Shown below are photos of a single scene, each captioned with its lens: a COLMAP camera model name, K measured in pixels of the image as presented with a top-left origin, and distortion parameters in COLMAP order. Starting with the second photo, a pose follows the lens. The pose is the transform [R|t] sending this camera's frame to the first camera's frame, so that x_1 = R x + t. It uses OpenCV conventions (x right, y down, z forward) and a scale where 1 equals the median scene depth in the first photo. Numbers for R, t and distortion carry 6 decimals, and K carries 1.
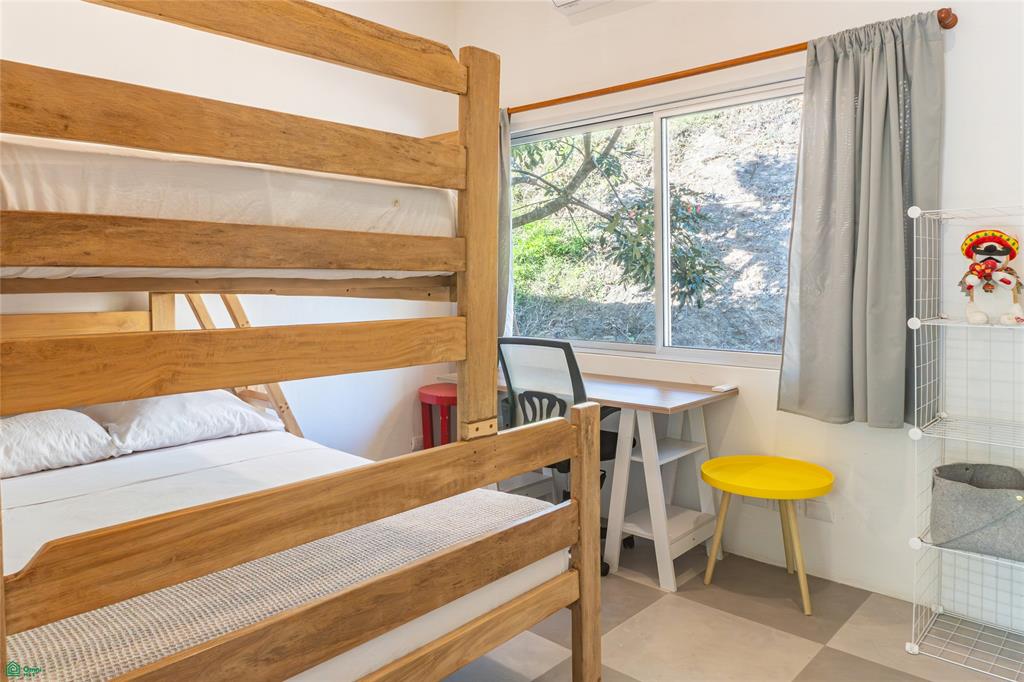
lens RADIAL K [[709.2, 0, 506.9], [0, 709.2, 288.2], [0, 0, 1]] dist [-0.015254, -0.009872]
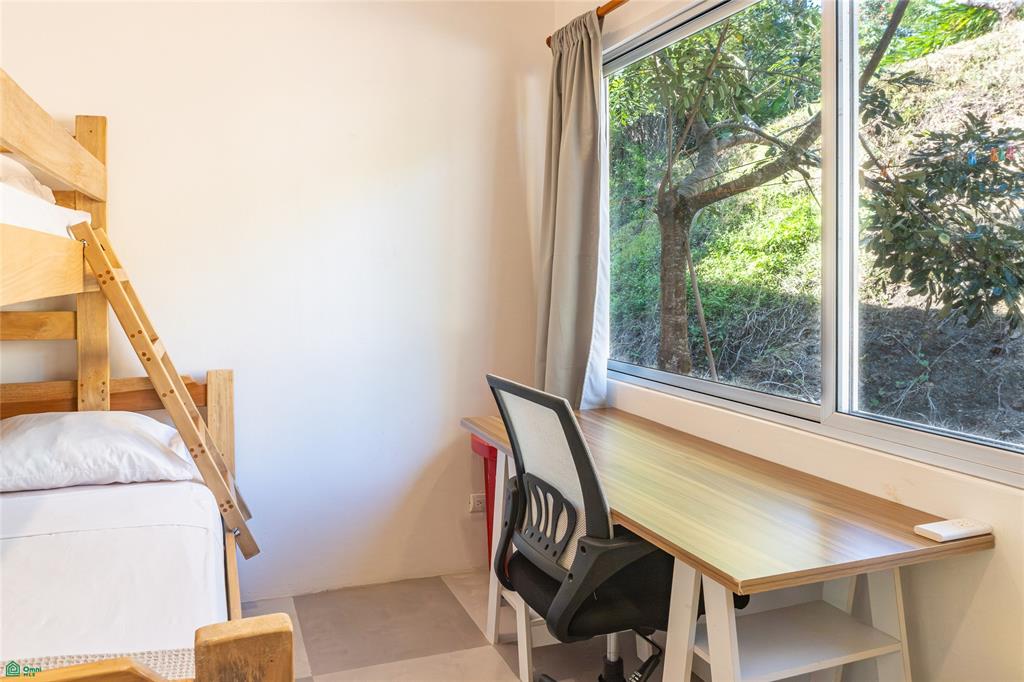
lens RADIAL K [[709.2, 0, 424.7], [0, 709.2, 291.5], [0, 0, 1]] dist [-0.015254, -0.009872]
pose [[0.868486, 0.018609, -0.495365, 0.343354], [-0.010396, 0.999759, 0.019331, -0.016442], [0.495605, -0.011639, 0.868470, 0.677163]]
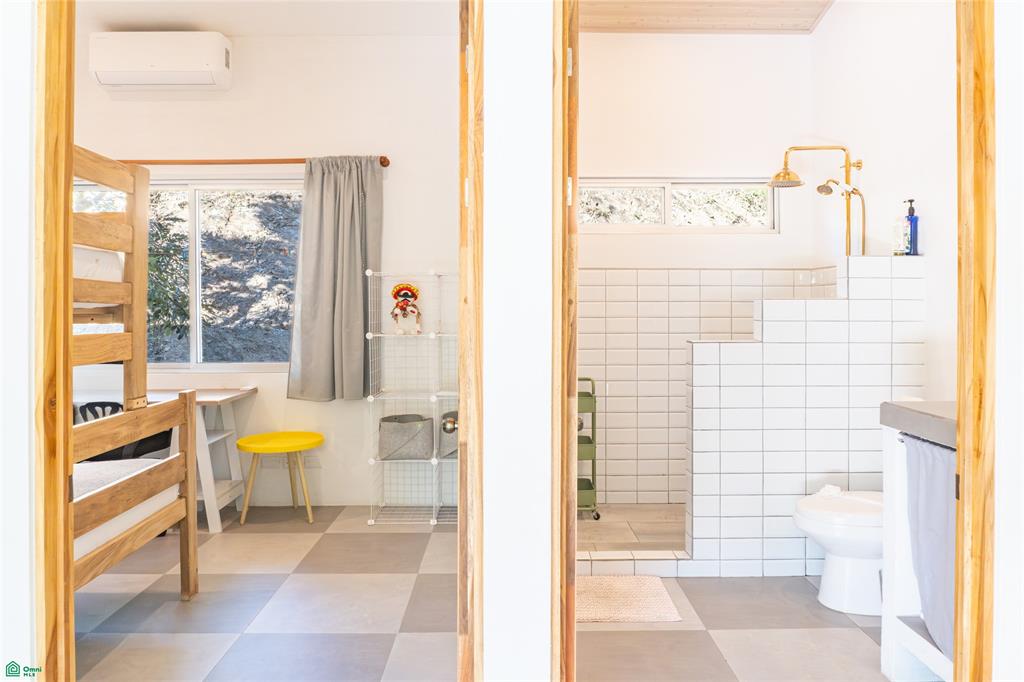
lens RADIAL K [[709.2, 0, 490.6], [0, 709.2, 310.4], [0, 0, 1]] dist [-0.015254, -0.009872]
pose [[0.750425, 0.002832, 0.660950, -0.378635], [0.010507, 0.999813, -0.016213, 0.018831], [-0.660872, 0.019111, 0.750255, -0.549128]]
